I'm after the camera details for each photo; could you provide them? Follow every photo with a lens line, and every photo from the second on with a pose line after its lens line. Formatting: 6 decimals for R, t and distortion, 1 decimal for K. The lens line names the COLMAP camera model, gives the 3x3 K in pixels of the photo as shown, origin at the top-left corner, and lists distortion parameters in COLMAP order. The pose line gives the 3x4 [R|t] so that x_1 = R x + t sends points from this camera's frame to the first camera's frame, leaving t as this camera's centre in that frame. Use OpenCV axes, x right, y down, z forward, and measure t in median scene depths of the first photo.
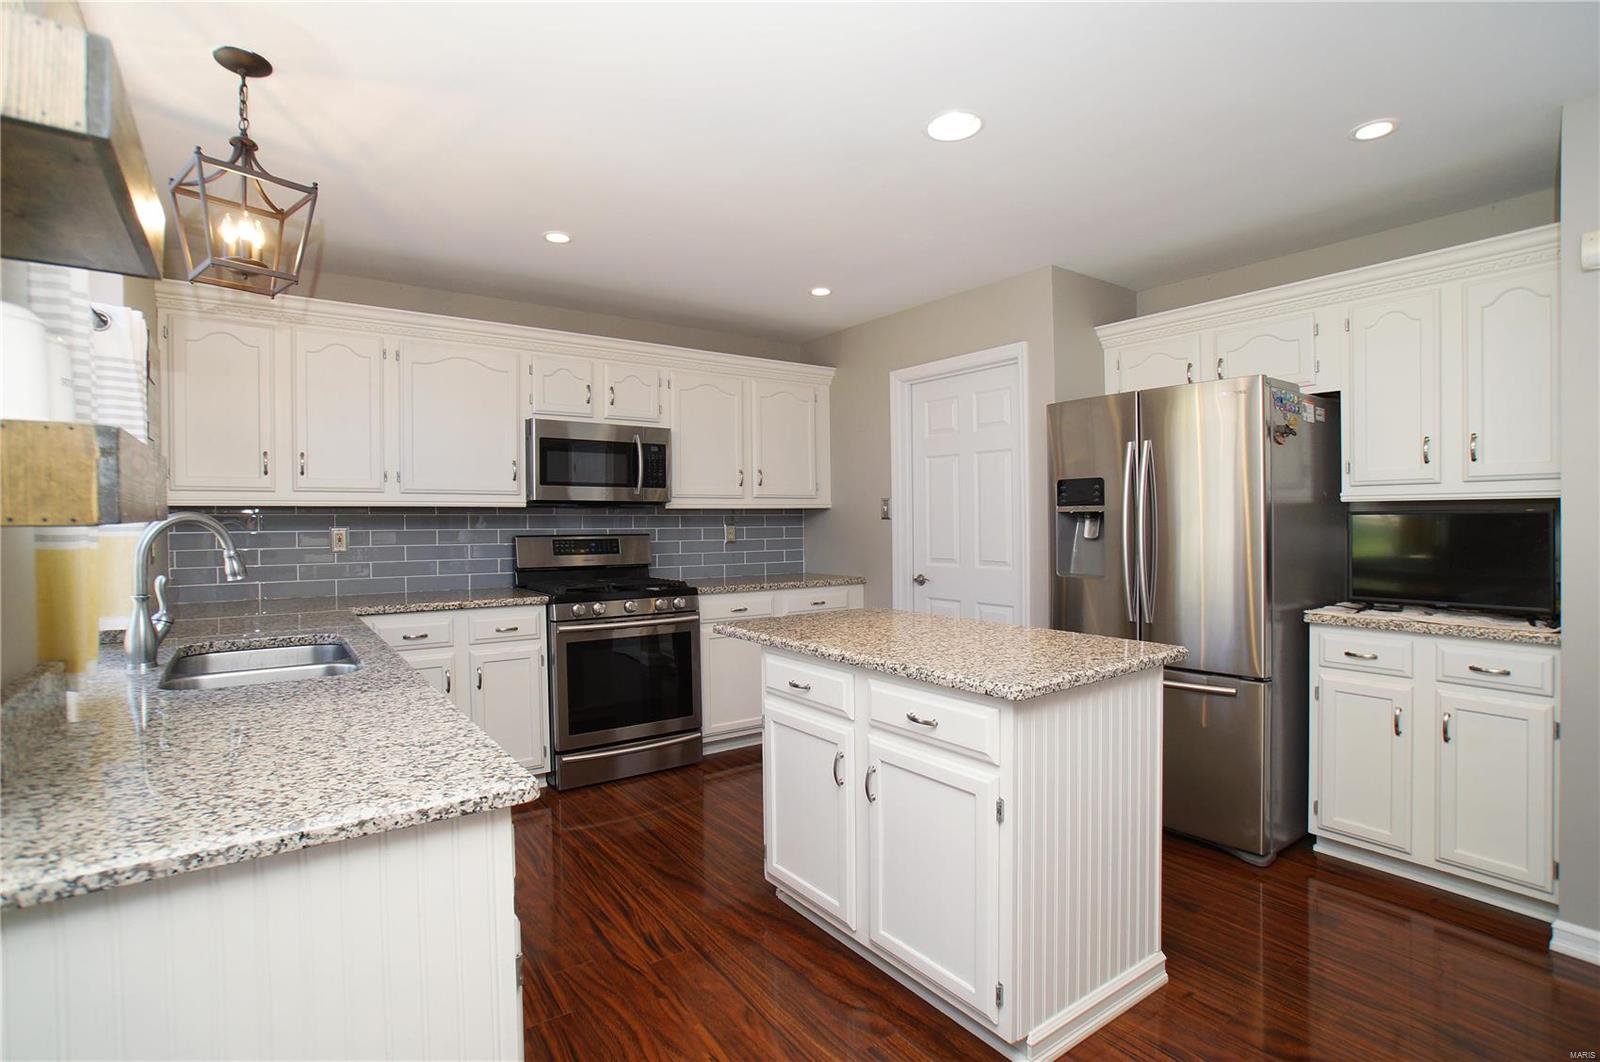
lens RADIAL K [[769.4, 0, 765.8], [0, 769.4, 509.0], [0, 0, 1]] dist [-0.056378, 0.016433]
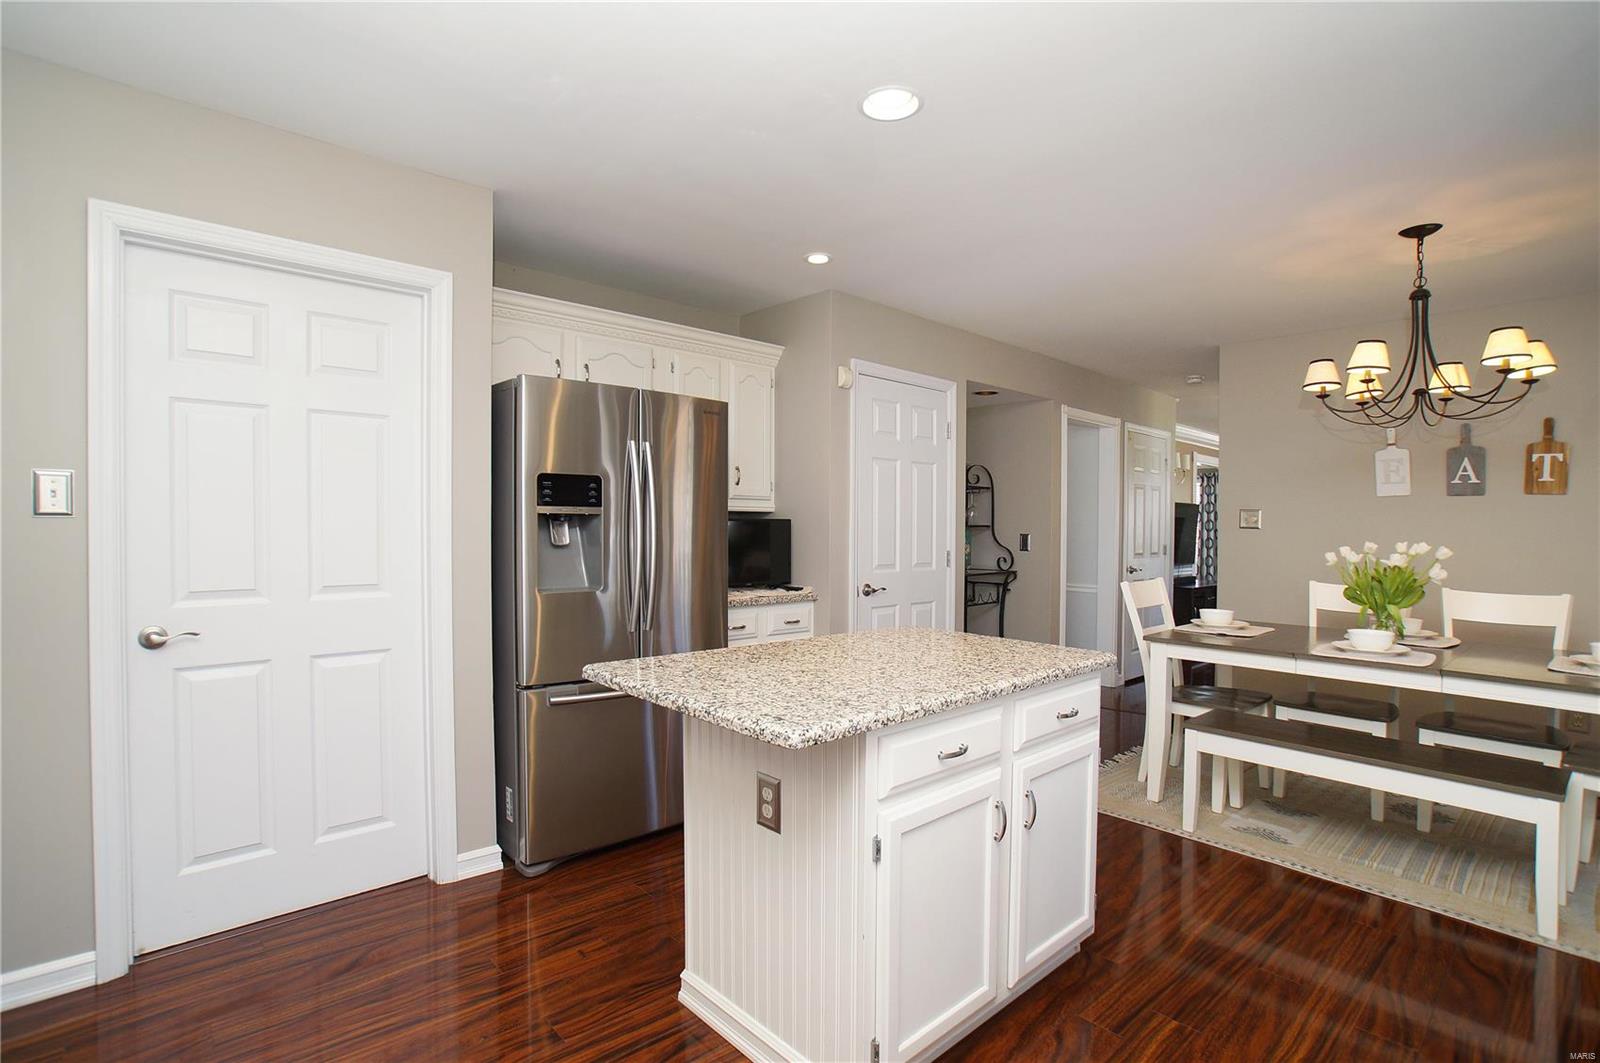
lens RADIAL K [[769.4, 0, 783.1], [0, 769.4, 520.2], [0, 0, 1]] dist [-0.056378, 0.016433]
pose [[-0.144994, 0.007213, 0.989406, -0.361212], [-0.023042, 0.999678, -0.010664, 0.011299], [-0.989164, -0.024345, -0.144781, 0.705970]]
